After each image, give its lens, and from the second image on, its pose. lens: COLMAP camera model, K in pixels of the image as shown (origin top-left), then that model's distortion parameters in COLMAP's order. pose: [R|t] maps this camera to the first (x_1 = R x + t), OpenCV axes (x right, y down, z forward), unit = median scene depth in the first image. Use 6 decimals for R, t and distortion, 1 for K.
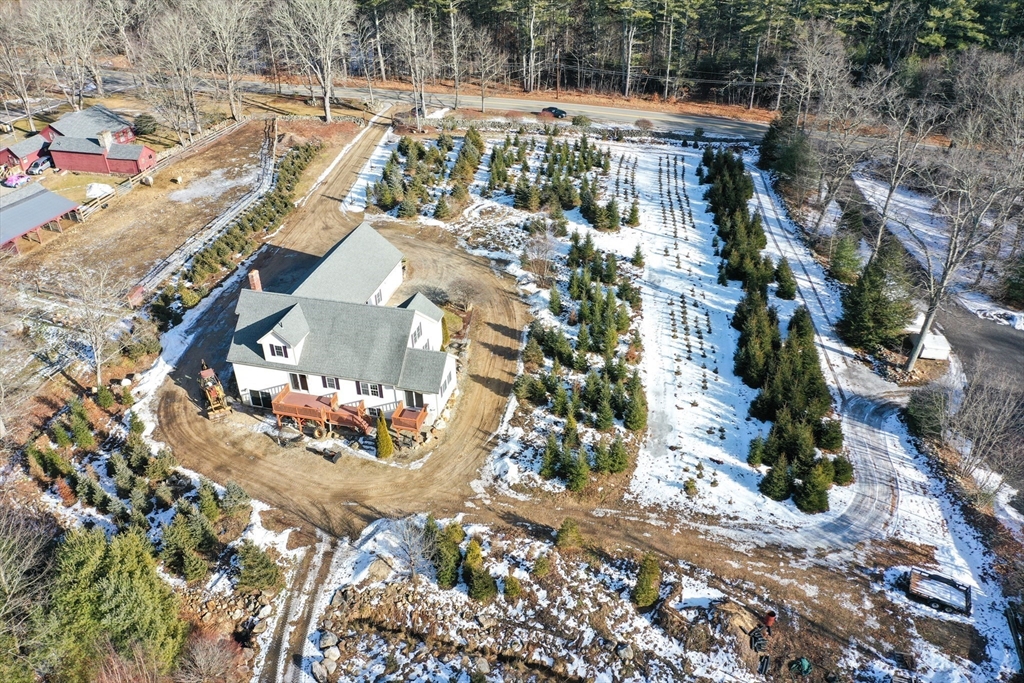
lens RADIAL K [[809.4, 0, 513.3], [0, 809.4, 340.4], [0, 0, 1]] dist [-0.010634, -0.004875]
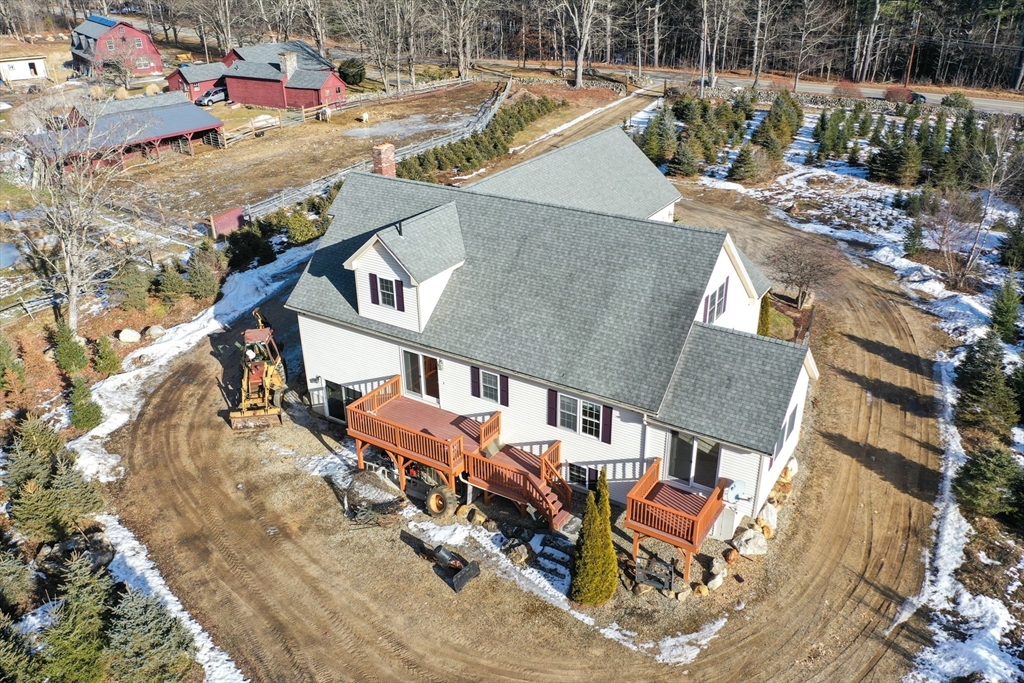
lens RADIAL K [[809.4, 0, 514.1], [0, 809.4, 341.5], [0, 0, 1]] dist [-0.010634, -0.004875]
pose [[0.953364, 0.139567, -0.267616, -0.102198], [-0.167720, 0.982138, -0.085288, 0.060431], [0.250932, 0.126195, 0.959744, 0.578296]]
